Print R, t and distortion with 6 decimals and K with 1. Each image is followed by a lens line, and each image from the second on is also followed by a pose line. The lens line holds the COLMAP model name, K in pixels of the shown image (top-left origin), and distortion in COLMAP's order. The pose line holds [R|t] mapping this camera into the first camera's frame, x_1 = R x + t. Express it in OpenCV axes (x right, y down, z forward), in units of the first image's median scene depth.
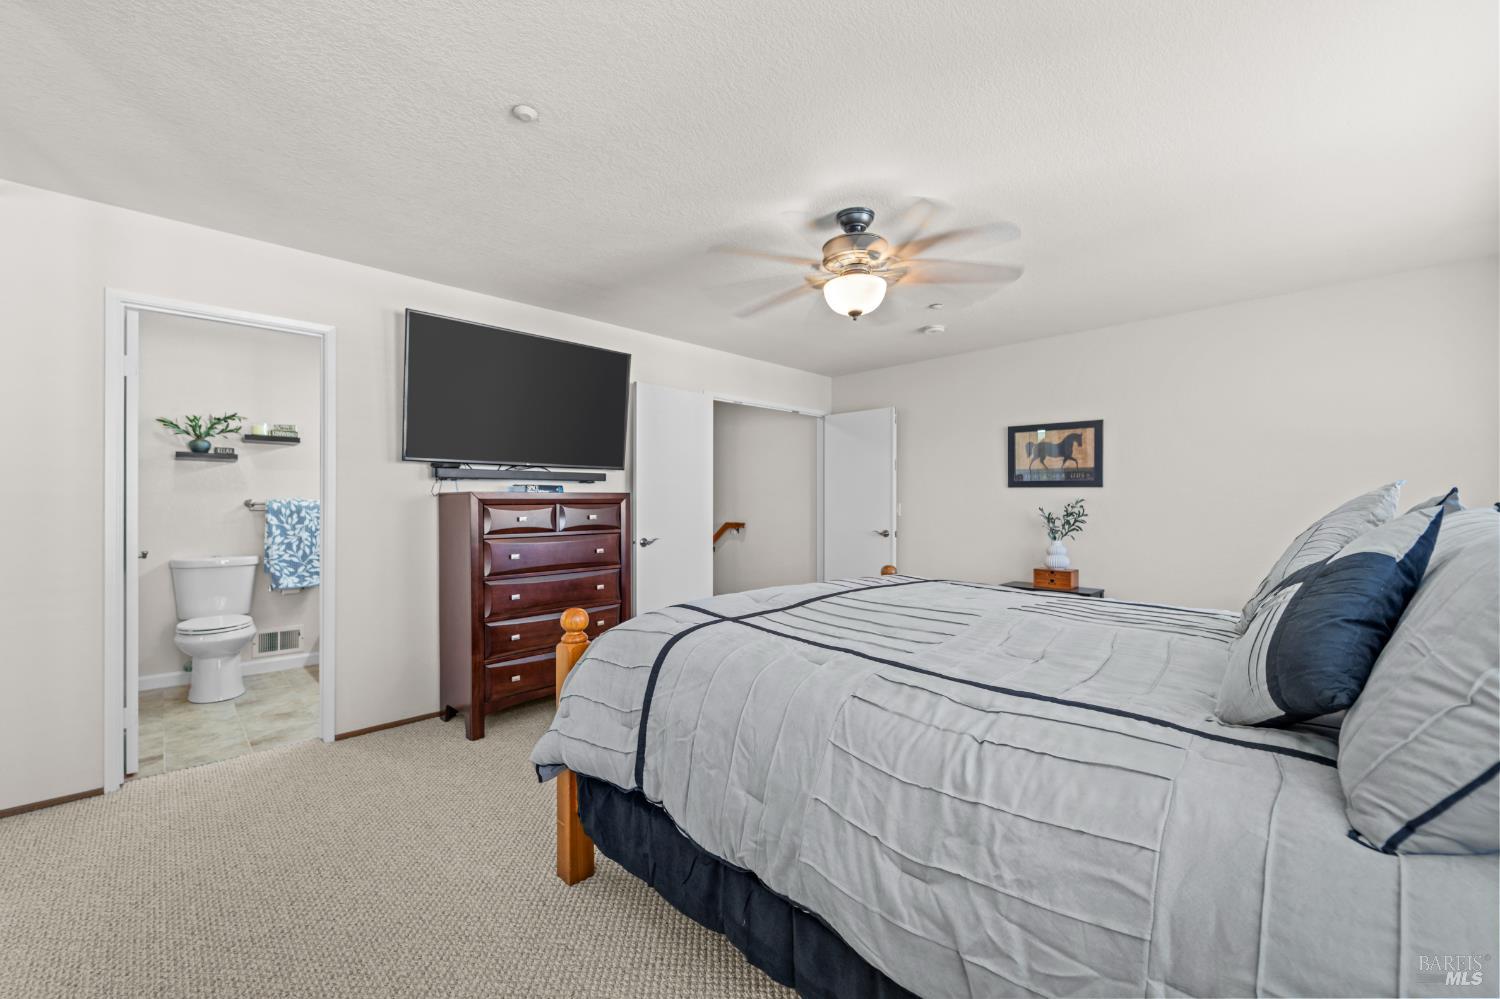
lens RADIAL K [[605.3, 0, 744.3], [0, 605.3, 503.8], [0, 0, 1]] dist [0.000971, -0.001233]
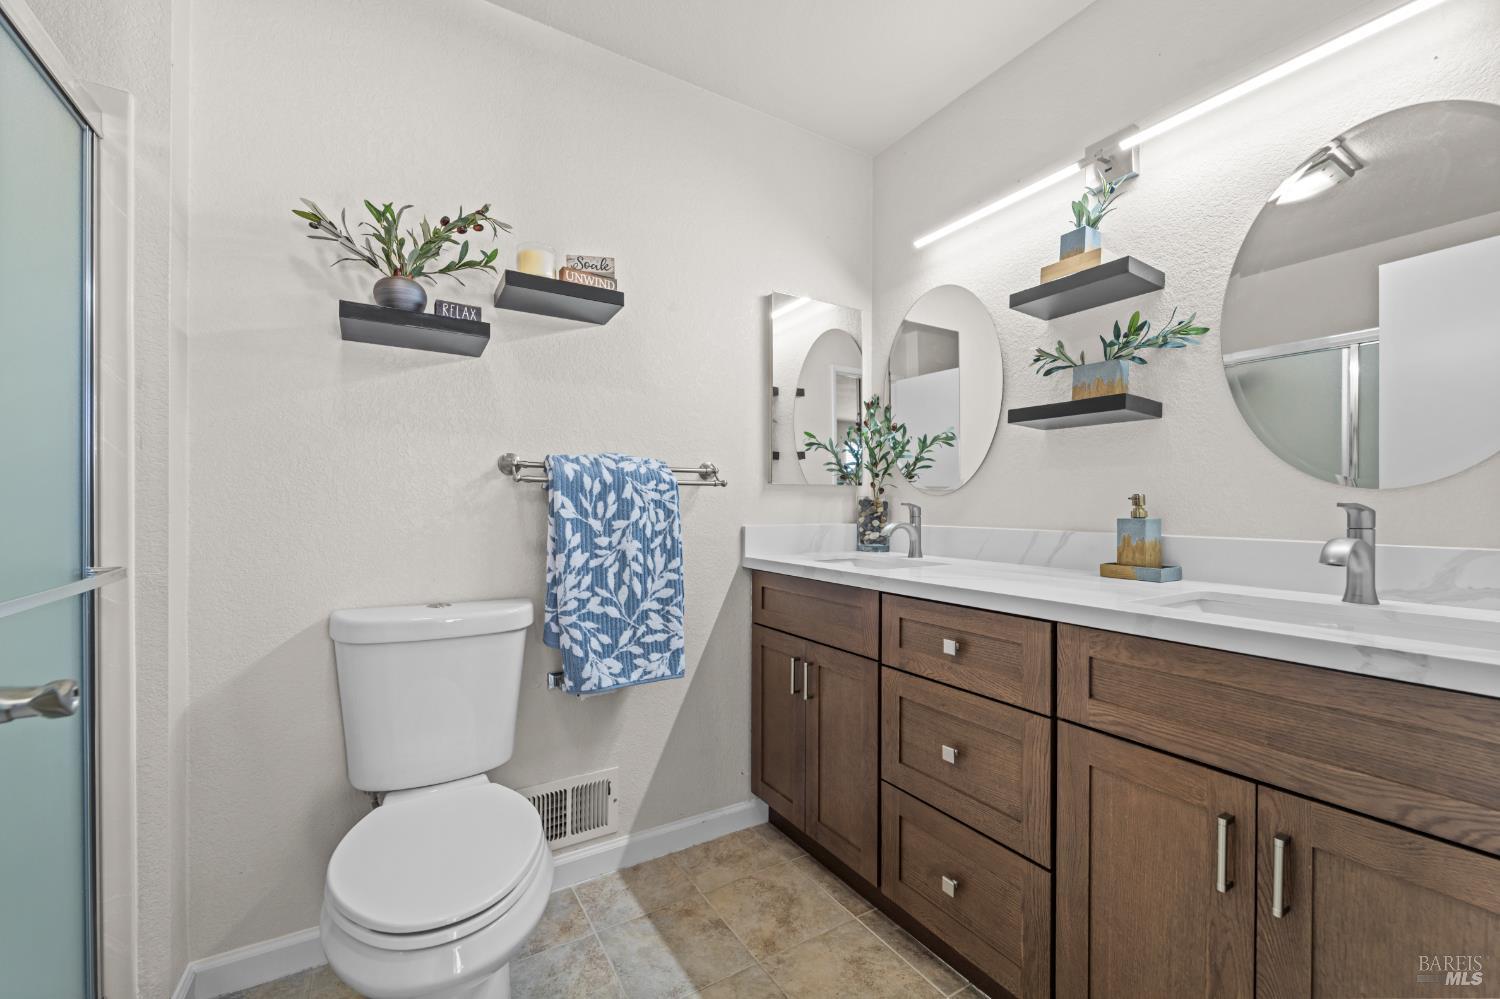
lens RADIAL K [[605.3, 0, 735.1], [0, 605.3, 504.0], [0, 0, 1]] dist [0.000971, -0.001233]
pose [[0.974661, 0.003128, -0.223663, -0.589022], [-0.002794, 0.999994, 0.001810, 0.023602], [0.223668, -0.001139, 0.974665, 0.653829]]
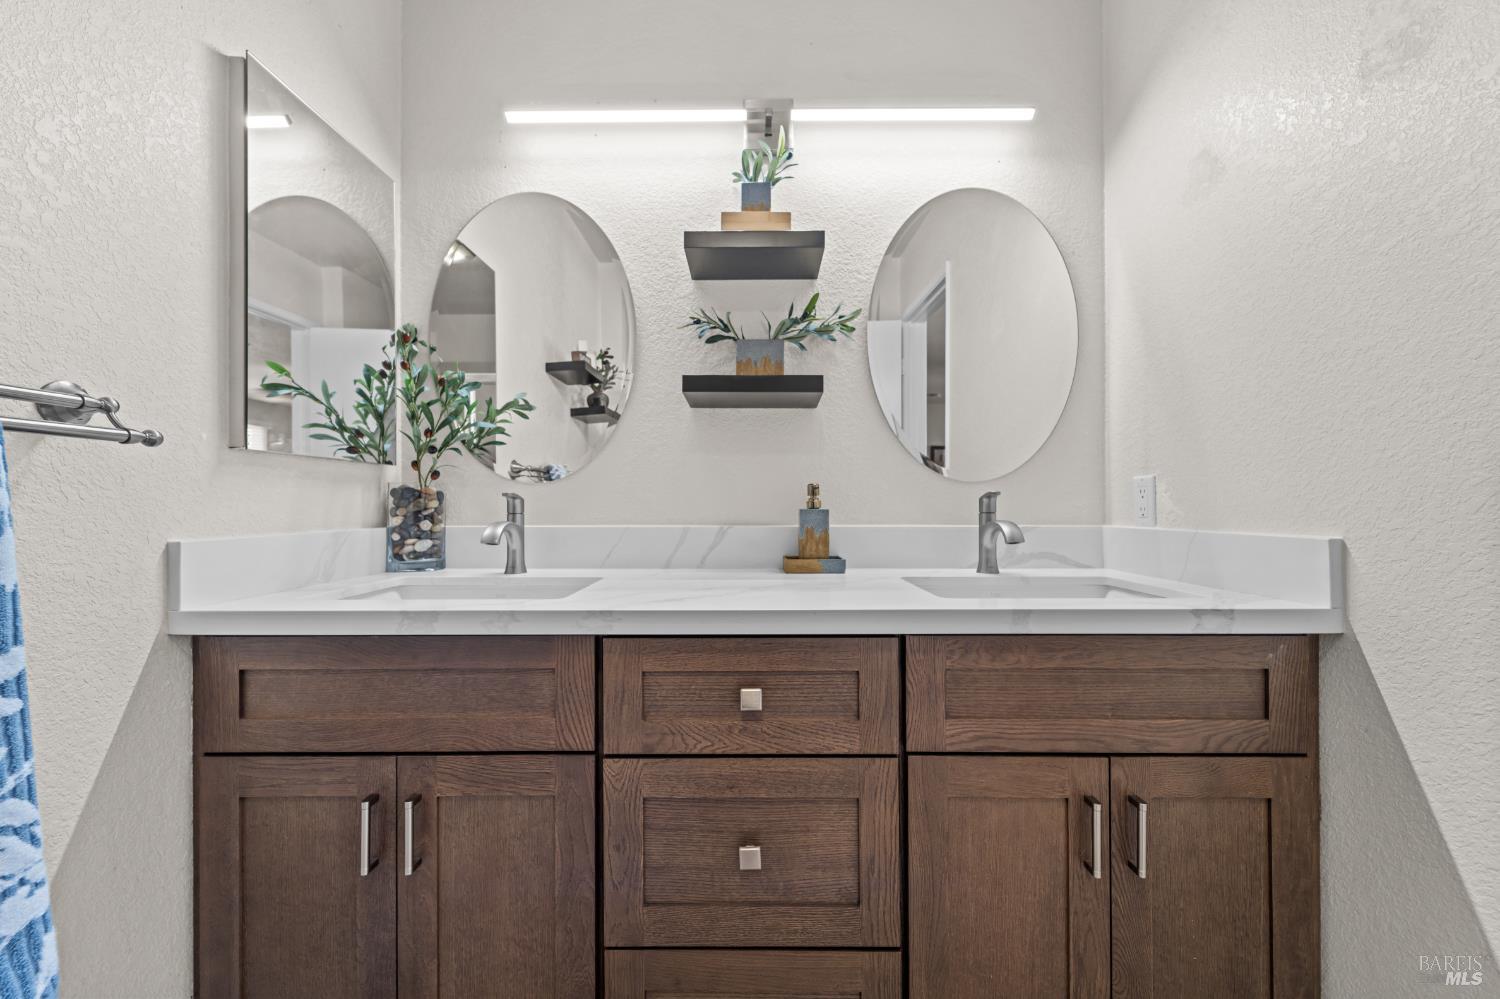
lens RADIAL K [[605.3, 0, 756.2], [0, 605.3, 500.0], [0, 0, 1]] dist [0.000971, -0.001233]
pose [[0.693976, 0.004038, 0.719987, -0.692099], [0.000168, 0.999983, -0.005770, 0.028404], [-0.719998, 0.004125, 0.693964, 0.817220]]
